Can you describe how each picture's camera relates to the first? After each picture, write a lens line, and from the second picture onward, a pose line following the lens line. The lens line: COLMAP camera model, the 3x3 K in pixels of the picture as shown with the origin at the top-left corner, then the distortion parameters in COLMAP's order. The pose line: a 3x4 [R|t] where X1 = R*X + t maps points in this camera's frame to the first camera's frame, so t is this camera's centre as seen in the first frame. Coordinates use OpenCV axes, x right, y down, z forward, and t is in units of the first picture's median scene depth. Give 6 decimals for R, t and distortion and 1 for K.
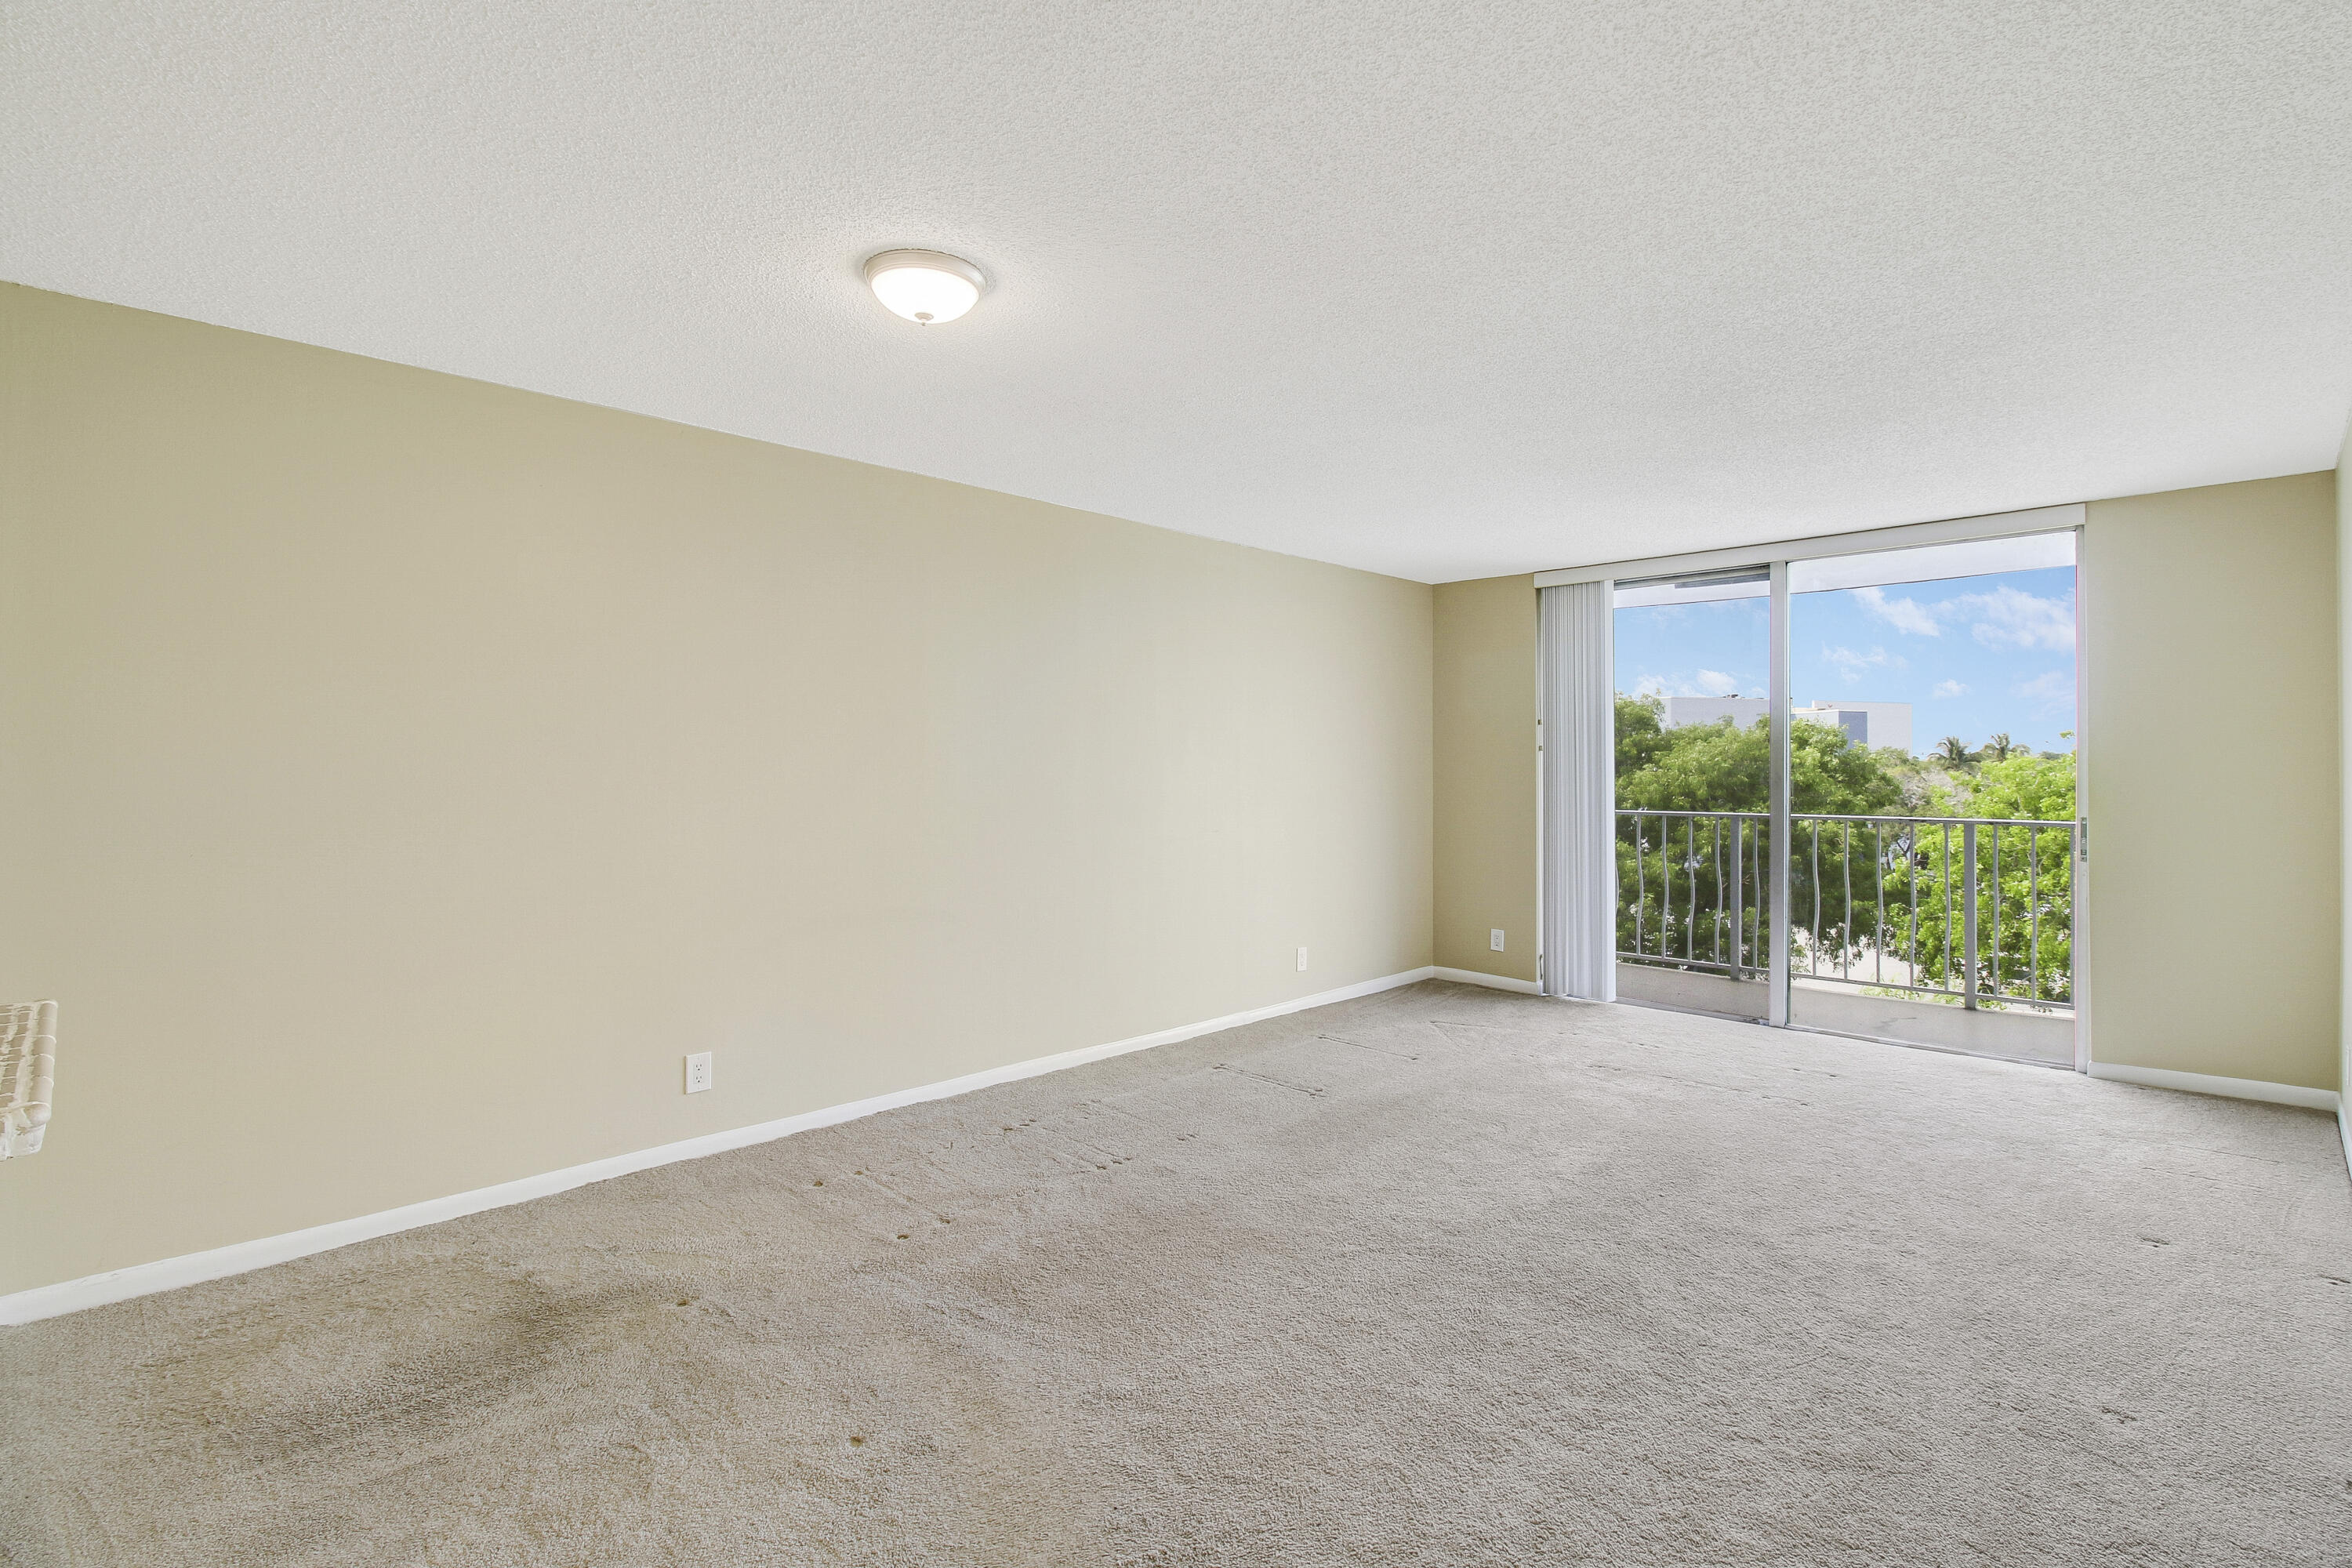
lens RADIAL K [[1129.4, 0, 1175.9], [0, 1129.4, 728.4], [0, 0, 1]] dist [-0.000061, -0.019210]
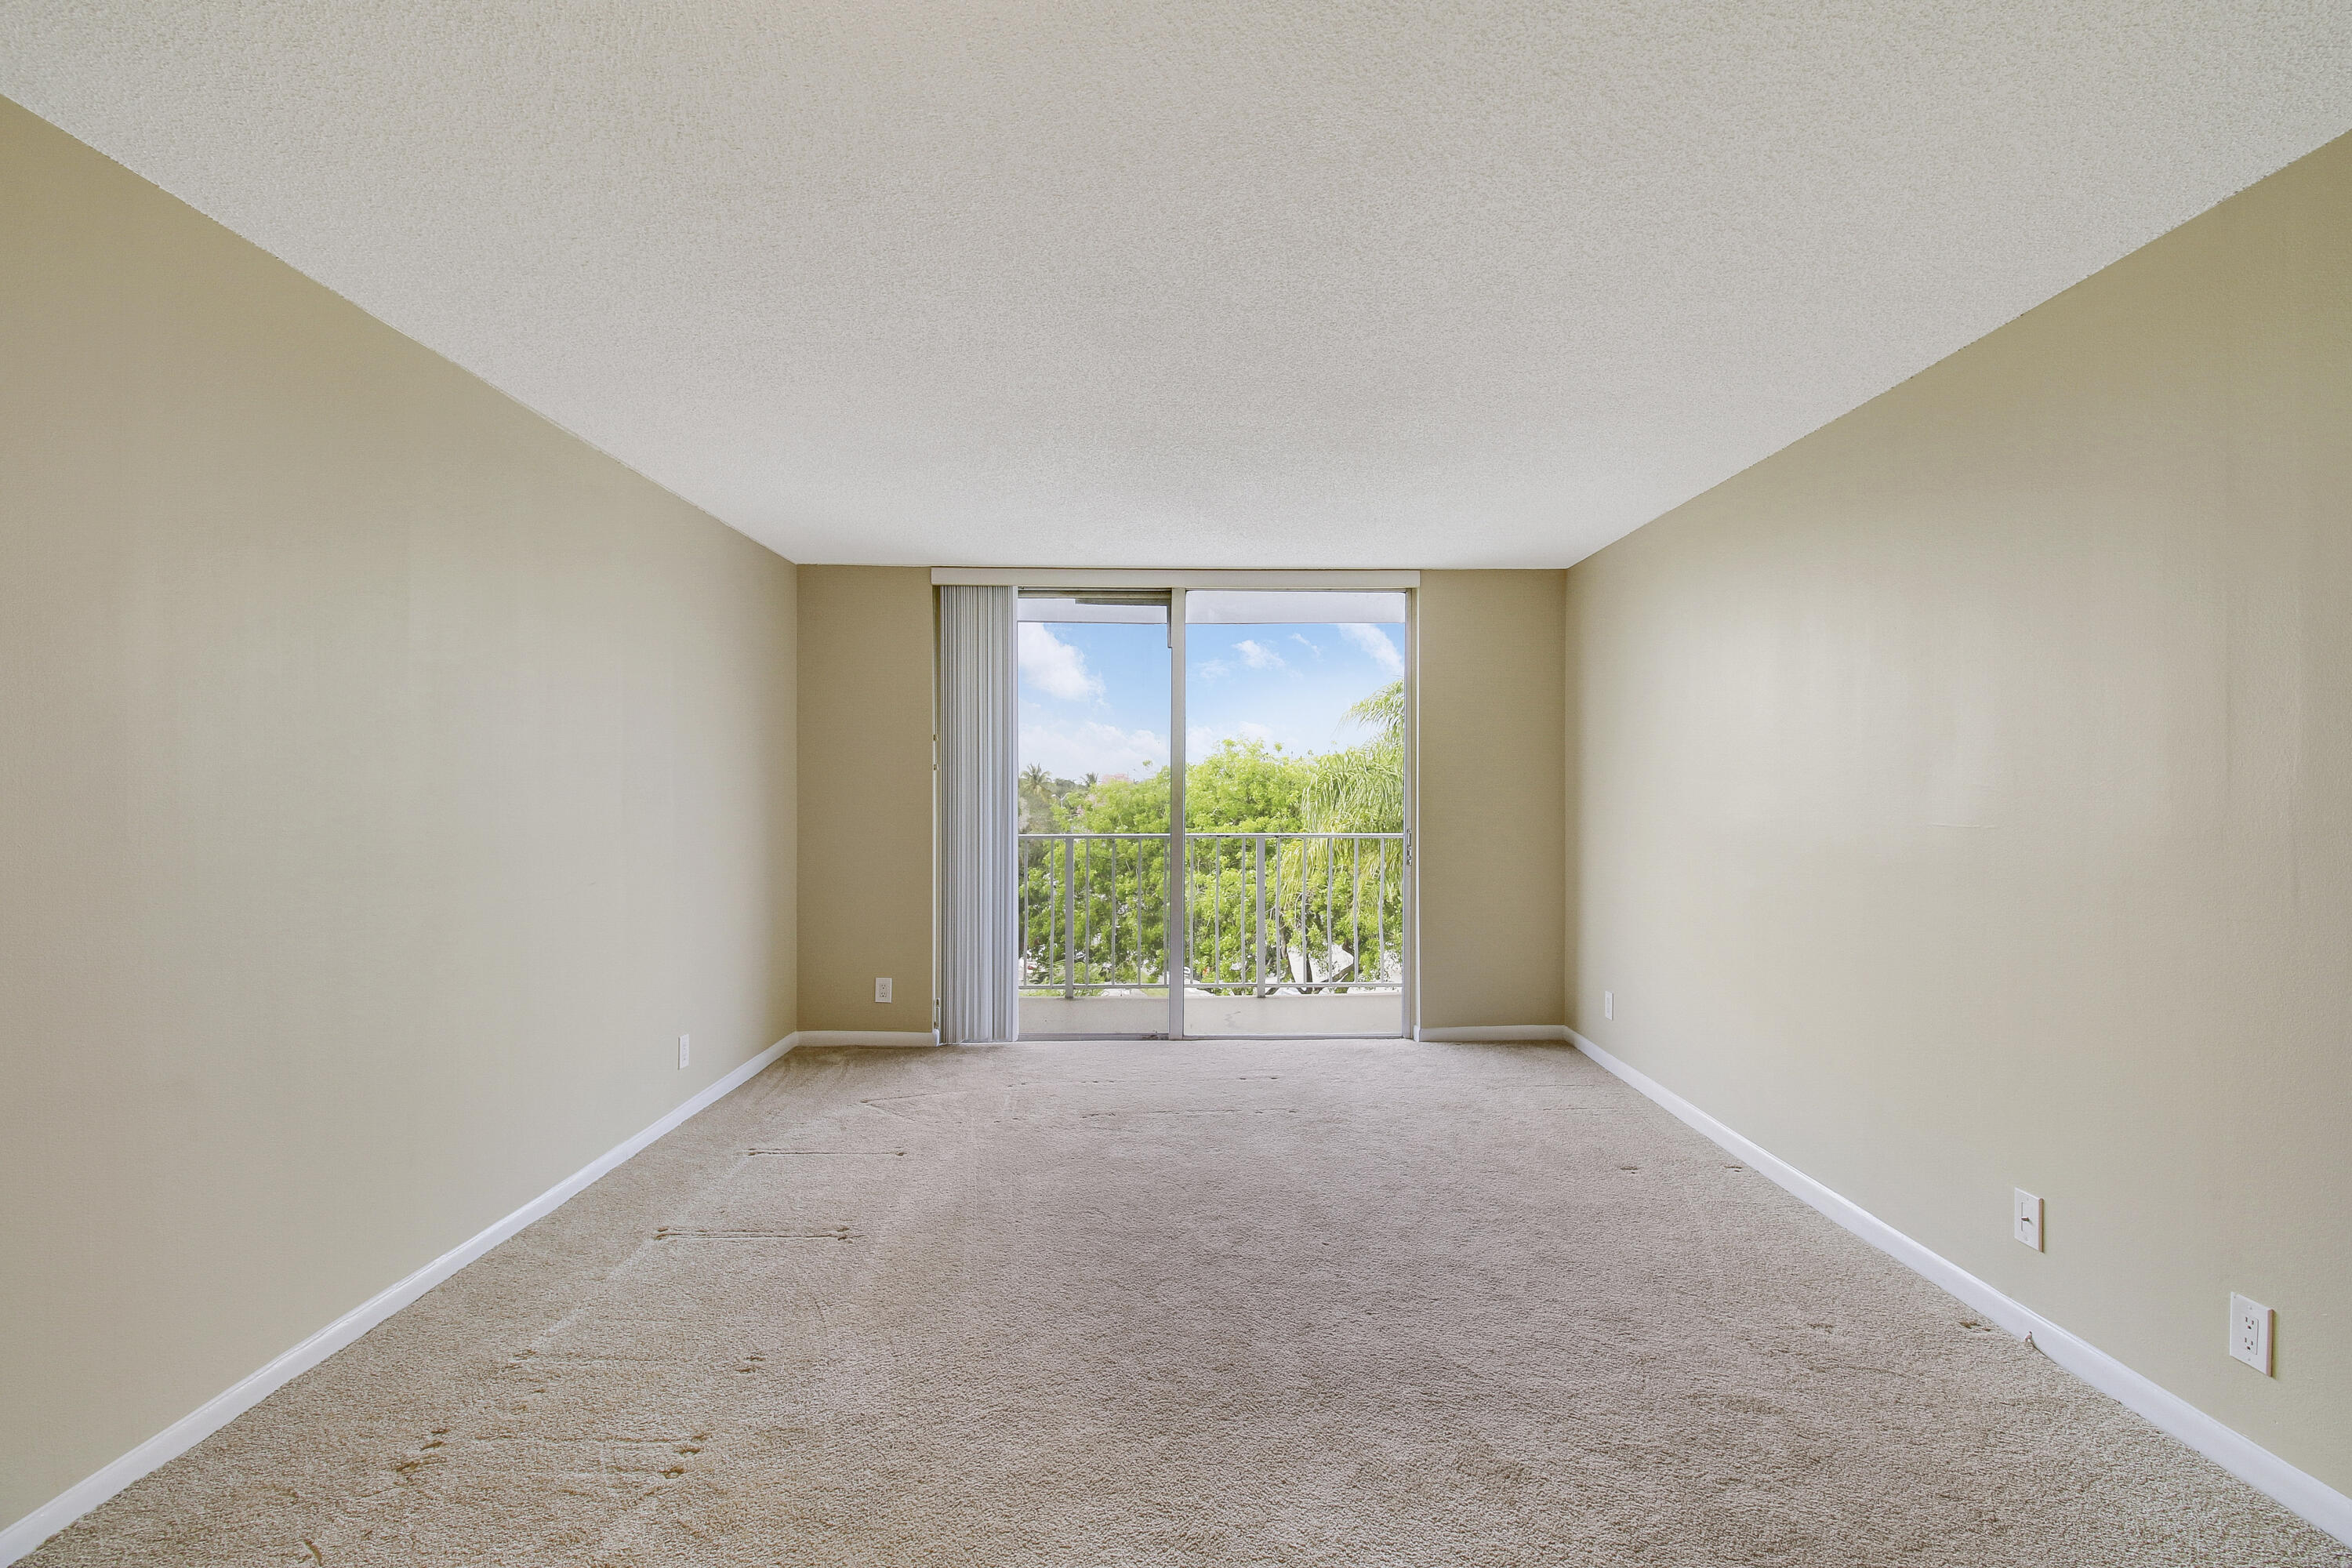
lens RADIAL K [[1125.5, 0, 1176.0], [0, 1125.5, 784.0], [0, 0, 1]] dist [0.000083, -0.017756]
pose [[0.684167, 0.002069, 0.729323, -0.200611], [-0.022944, 0.999562, 0.018688, 0.010307], [-0.728965, -0.029519, 0.683915, 0.273492]]
